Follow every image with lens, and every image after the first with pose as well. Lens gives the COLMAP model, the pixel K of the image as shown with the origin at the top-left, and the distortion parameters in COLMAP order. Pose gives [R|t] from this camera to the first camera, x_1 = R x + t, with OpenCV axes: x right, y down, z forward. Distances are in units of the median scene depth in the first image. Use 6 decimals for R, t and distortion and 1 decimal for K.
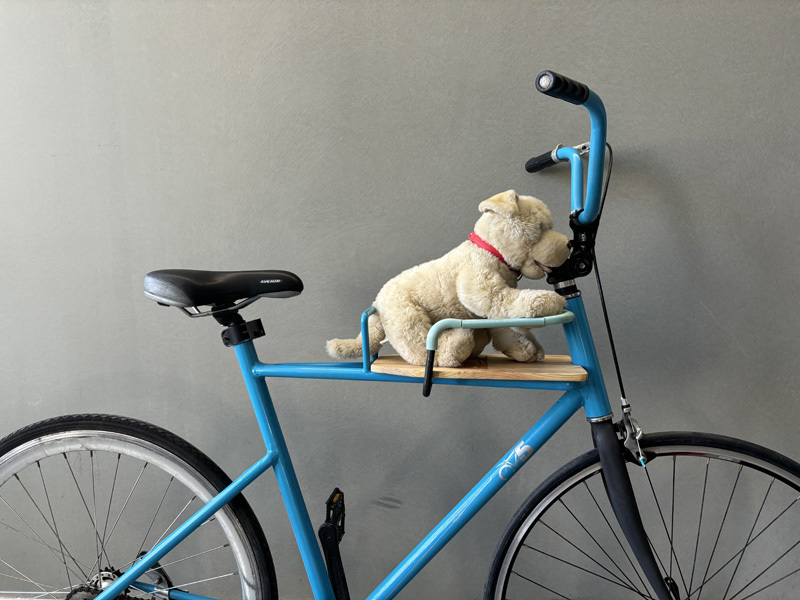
lens RADIAL K [[599.4, 0, 400.0], [0, 599.4, 300.0], [0, 0, 1]] dist [0.000998, -0.002463]
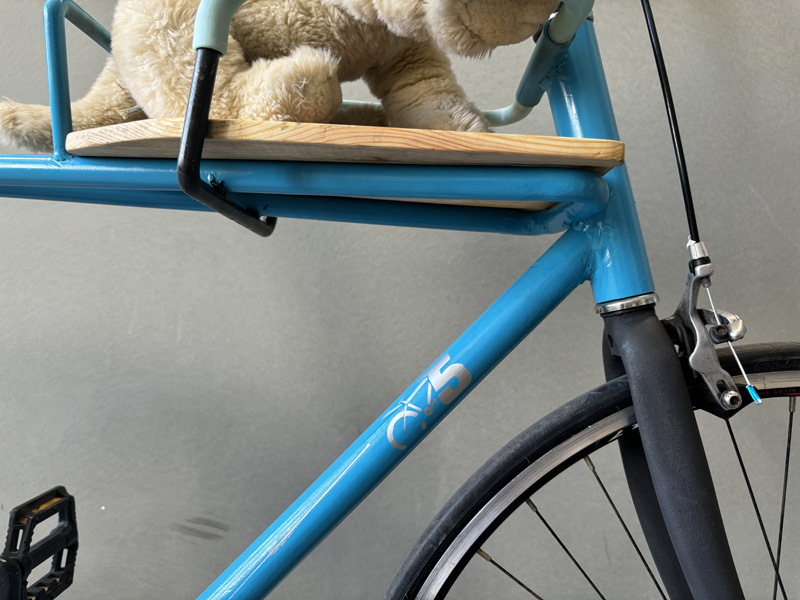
lens RADIAL K [[615.1, 0, 400.0], [0, 615.1, 300.0], [0, 0, 1]] dist [-0.004792, -0.006385]
pose [[0.992172, 0.052730, 0.113204, 0.121780], [-0.045042, 0.996569, -0.069433, 0.228344], [-0.116477, 0.063790, 0.991143, 0.579675]]
